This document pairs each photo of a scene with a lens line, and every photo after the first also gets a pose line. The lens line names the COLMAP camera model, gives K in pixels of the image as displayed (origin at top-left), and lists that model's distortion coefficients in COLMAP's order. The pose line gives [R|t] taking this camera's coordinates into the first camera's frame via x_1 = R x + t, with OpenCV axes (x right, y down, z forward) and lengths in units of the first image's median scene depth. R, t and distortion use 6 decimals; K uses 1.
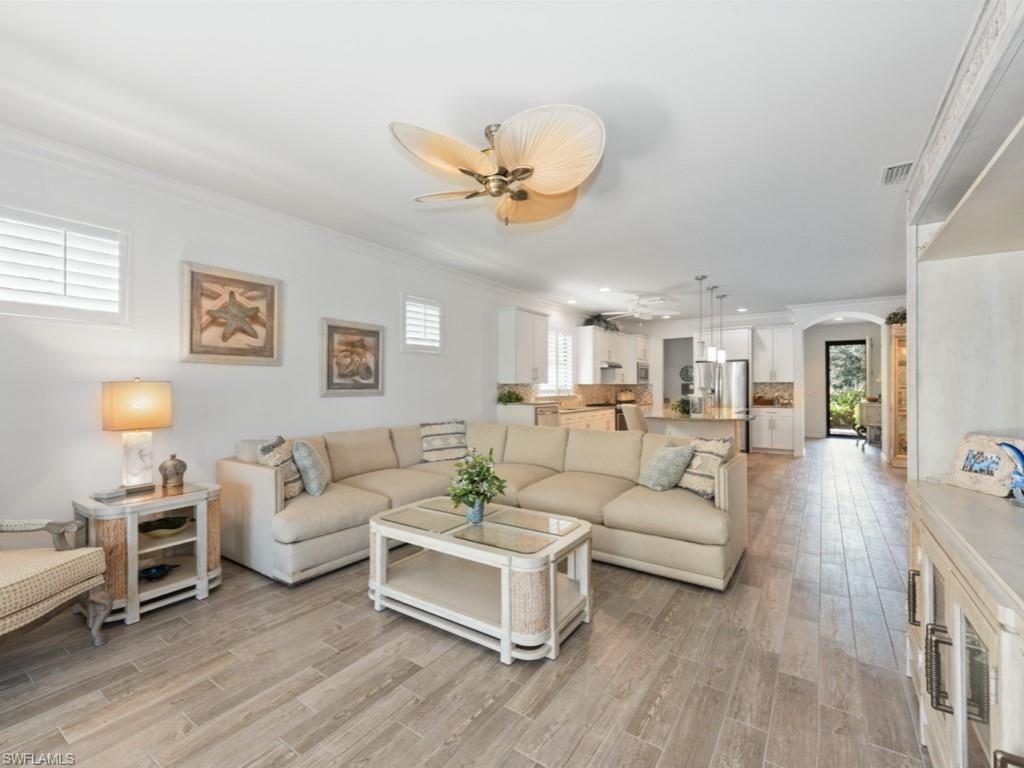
lens RADIAL K [[451.9, 0, 503.2], [0, 451.9, 388.9], [0, 0, 1]] dist [0.012071, -0.001317]
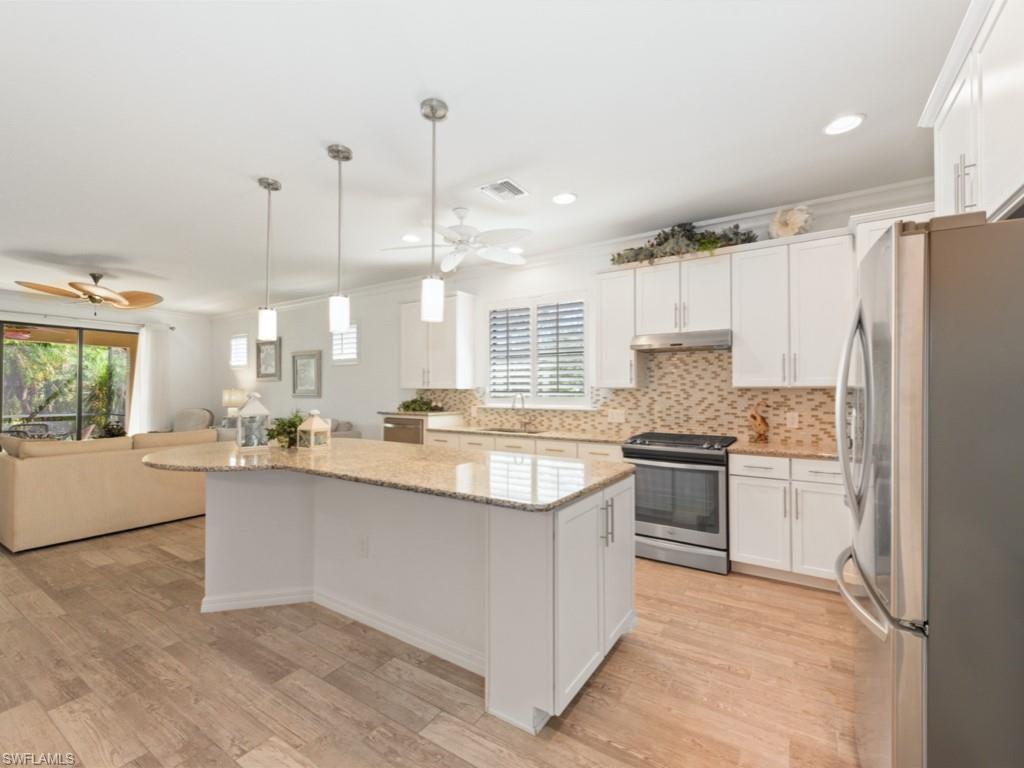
lens RADIAL K [[451.9, 0, 508.8], [0, 451.9, 383.9], [0, 0, 1]] dist [0.012071, -0.001317]
pose [[0.027171, -0.013217, -0.999543, 0.640226], [-0.005691, 0.999894, -0.013377, -0.007562], [0.999615, 0.006052, 0.027093, 0.839871]]
